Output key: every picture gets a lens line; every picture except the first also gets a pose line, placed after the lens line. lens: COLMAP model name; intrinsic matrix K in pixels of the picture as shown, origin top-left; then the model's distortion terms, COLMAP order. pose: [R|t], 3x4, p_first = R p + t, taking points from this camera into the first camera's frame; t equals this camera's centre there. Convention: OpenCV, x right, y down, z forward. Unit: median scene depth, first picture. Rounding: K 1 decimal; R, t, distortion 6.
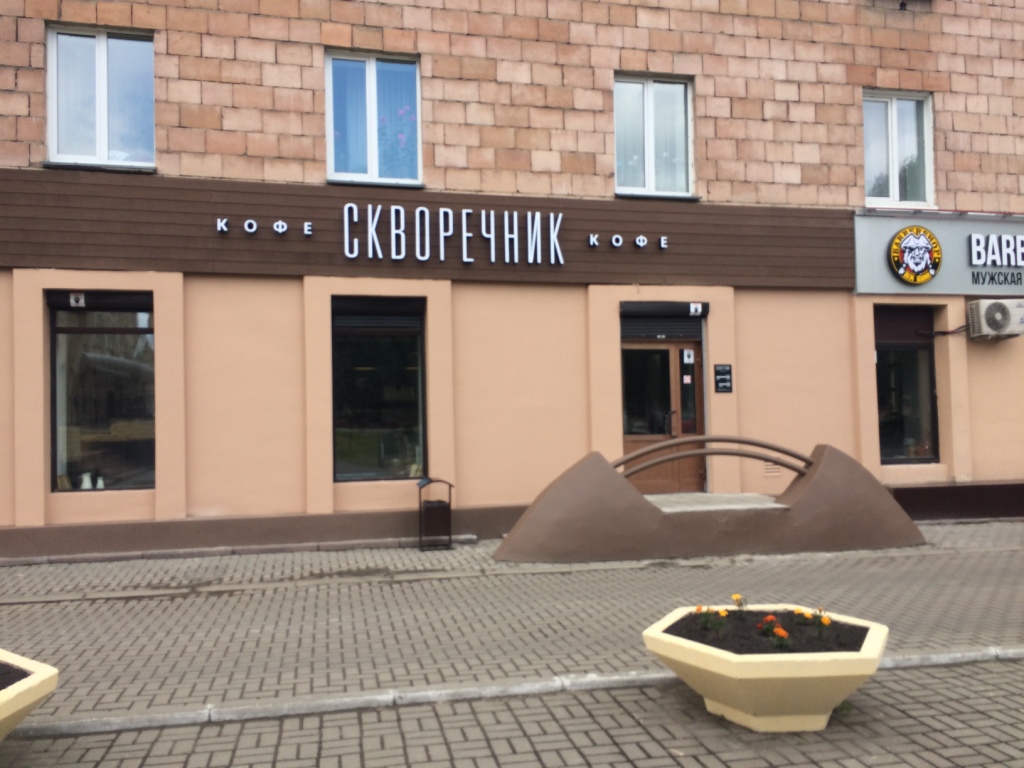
lens RADIAL K [[843.0, 0, 465.2], [0, 843.0, 386.9], [0, 0, 1]] dist [0.085102, -0.093964]
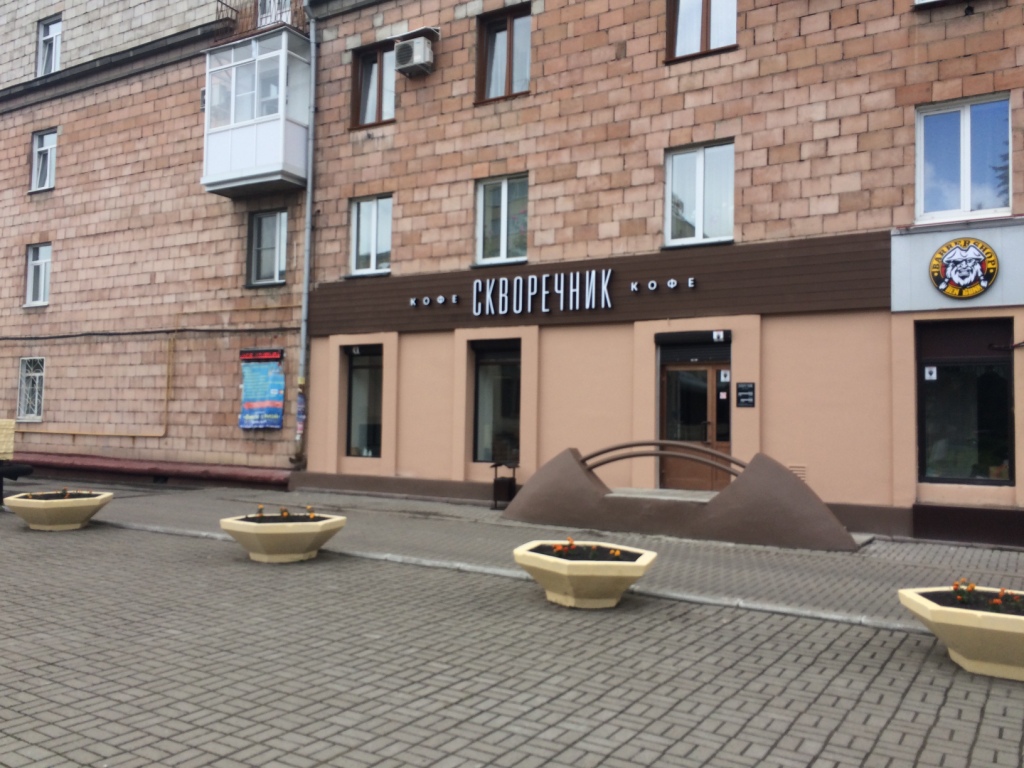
lens RADIAL K [[839.7, 0, 509.2], [0, 839.7, 386.5], [0, 0, 1]] dist [0.088594, -0.116249]
pose [[0.723087, -0.004932, -0.690739, 0.883360], [-0.007230, 0.999866, -0.014708, -0.002225], [0.690719, 0.015630, 0.722955, -0.051896]]
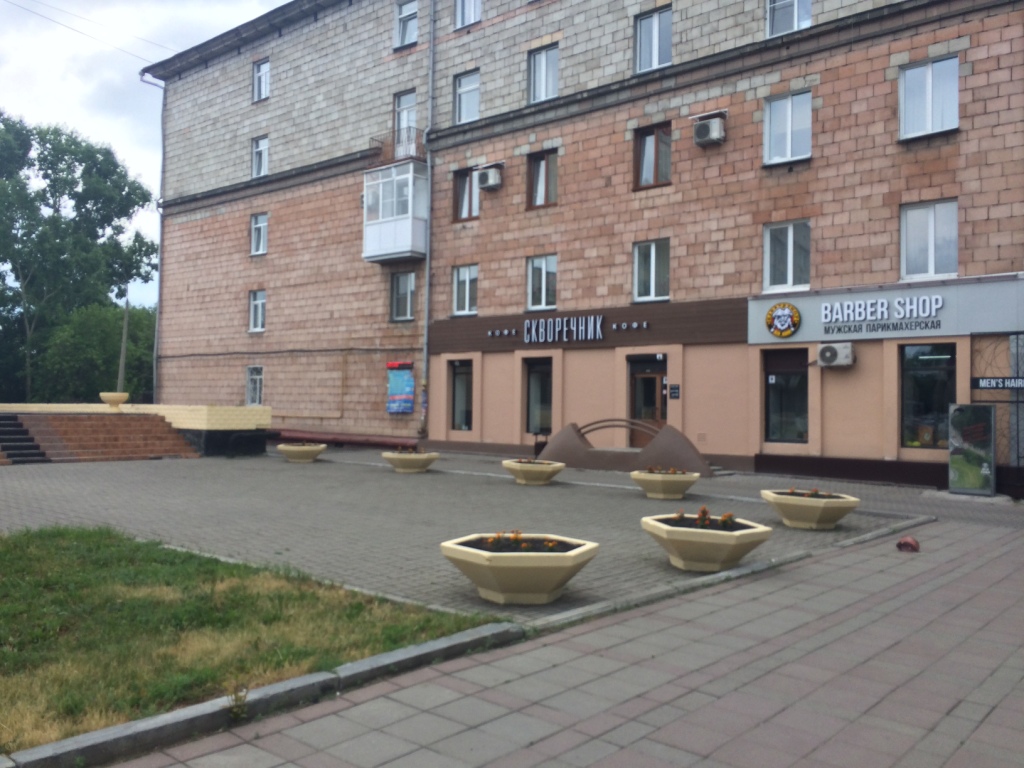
lens RADIAL K [[842.8, 0, 512.0], [0, 842.8, 384.0], [0, 0, 1]] dist [0.057813, -0.001416]
pose [[0.604974, 0.001033, -0.796245, 1.664784], [0.004275, 0.999981, 0.004546, -0.038863], [0.796234, -0.006154, 0.604958, -0.487098]]
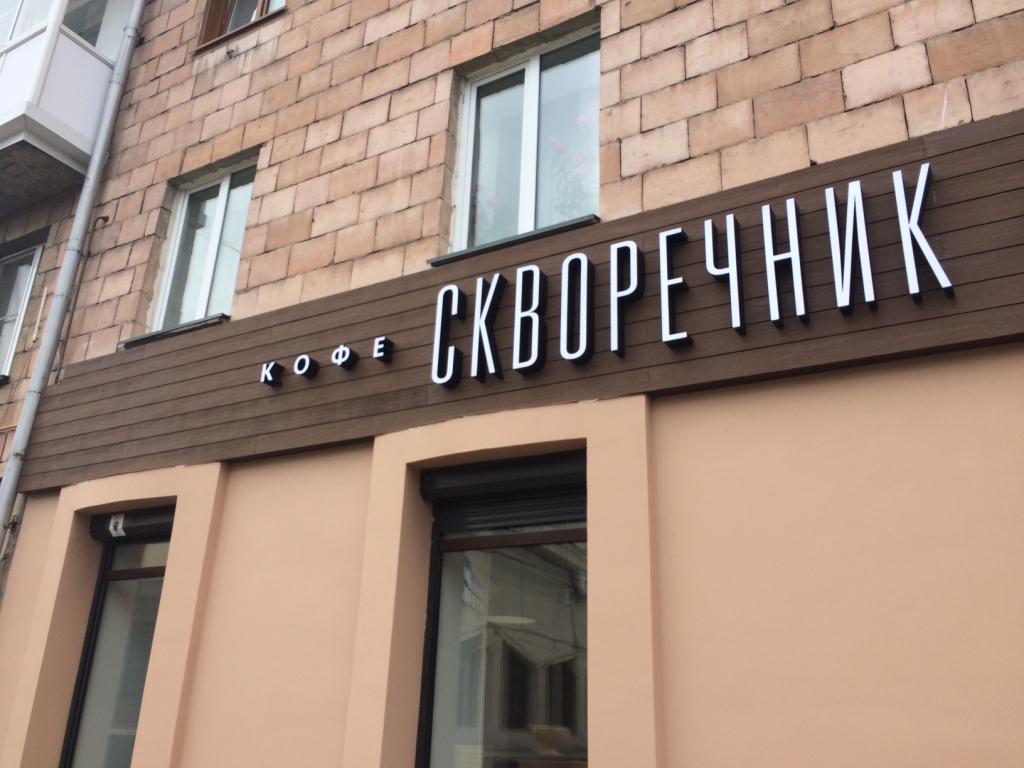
lens RADIAL K [[860.0, 0, 509.7], [0, 860.0, 378.5], [0, 0, 1]] dist [0.092261, -0.113683]
pose [[0.724700, -0.216017, -0.654329, 0.204153], [-0.030365, 0.938657, -0.343513, 0.012836], [0.688395, 0.268812, 0.673685, 0.638014]]
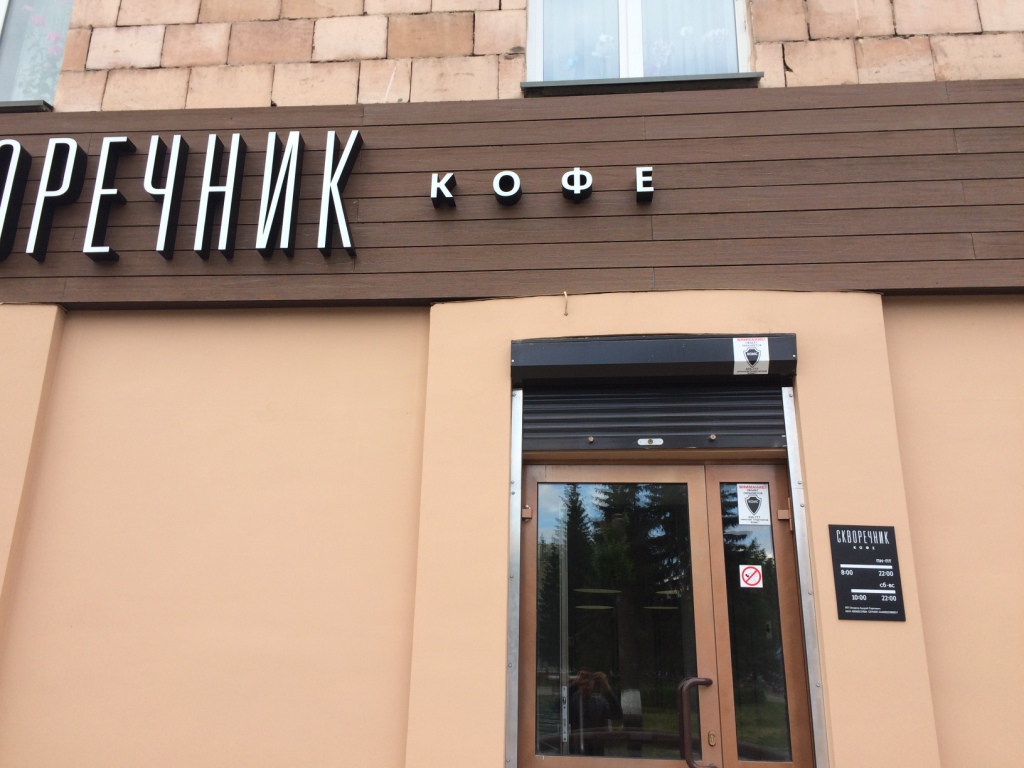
lens RADIAL K [[864.5, 0, 509.8], [0, 864.5, 383.5], [0, 0, 1]] dist [0.086331, -0.113282]
pose [[0.953731, -0.064027, -0.293765, 0.284401], [-0.020175, 0.961232, -0.275003, 0.014324], [0.299984, 0.268205, 0.915465, 0.671147]]
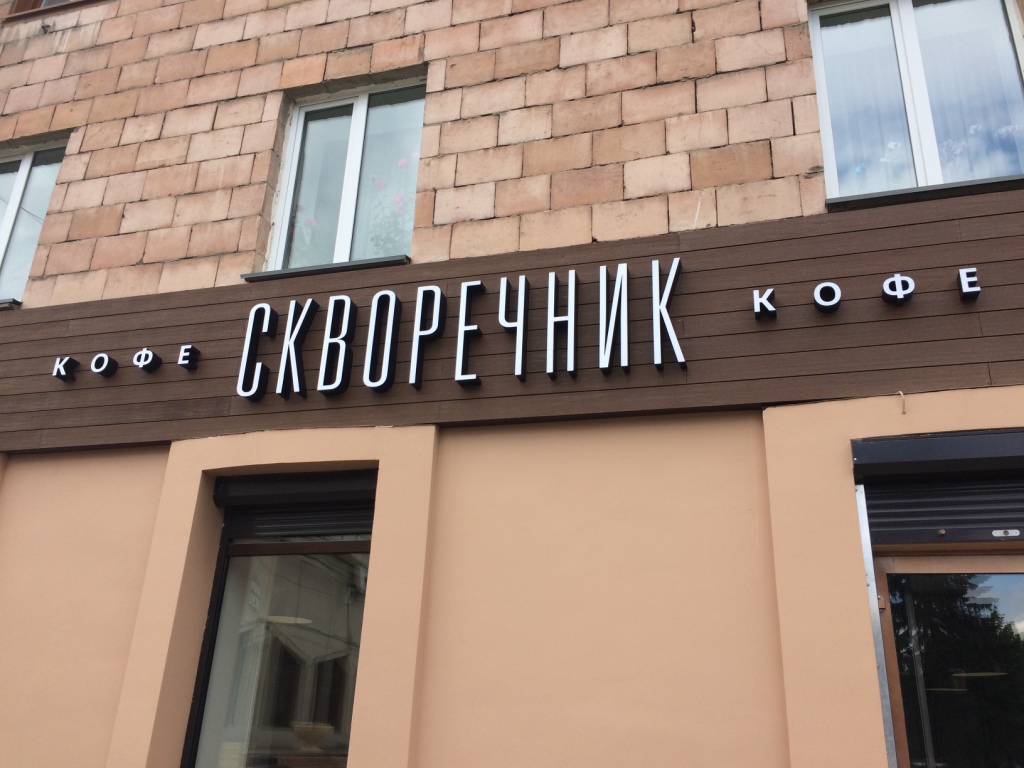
lens RADIAL K [[864.5, 0, 509.8], [0, 864.5, 383.5], [0, 0, 1]] dist [0.086331, -0.113282]
pose [[0.869063, -0.141687, -0.473977, 0.236994], [-0.038039, 0.936132, -0.349586, 0.016415], [0.493237, 0.321842, 0.808168, 0.599941]]
